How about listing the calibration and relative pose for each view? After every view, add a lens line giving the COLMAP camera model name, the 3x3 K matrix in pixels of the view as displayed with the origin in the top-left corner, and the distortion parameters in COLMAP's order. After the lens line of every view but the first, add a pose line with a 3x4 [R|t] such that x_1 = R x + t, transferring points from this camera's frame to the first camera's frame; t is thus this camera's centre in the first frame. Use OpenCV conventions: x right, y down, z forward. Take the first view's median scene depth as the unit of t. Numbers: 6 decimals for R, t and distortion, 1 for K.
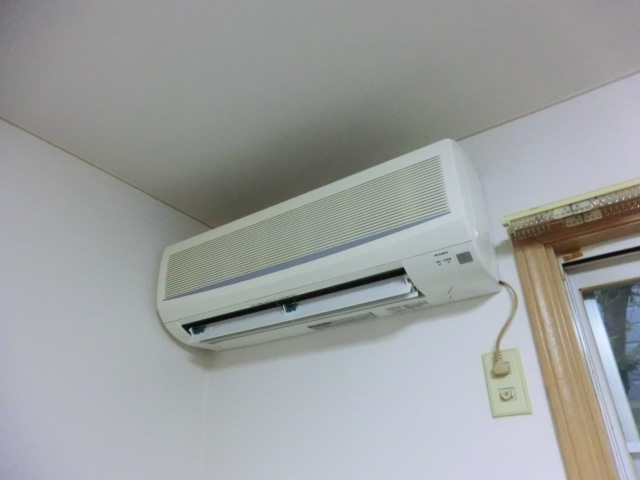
lens RADIAL K [[445.4, 0, 320.5], [0, 445.4, 241.5], [0, 0, 1]] dist [0.007963, 0.007146]
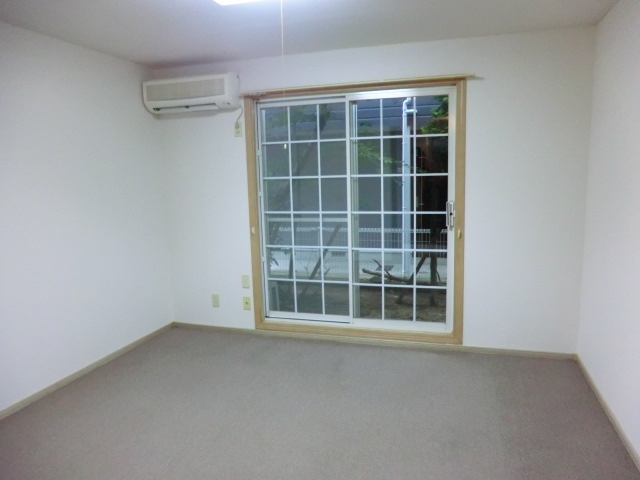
lens RADIAL K [[445.4, 0, 319.3], [0, 445.4, 240.1], [0, 0, 1]] dist [0.007963, 0.007146]
pose [[0.946470, -0.029701, 0.321423, -0.273570], [-0.149341, 0.842488, 0.517602, -1.128831], [-0.286169, -0.537896, 0.792954, -3.217081]]
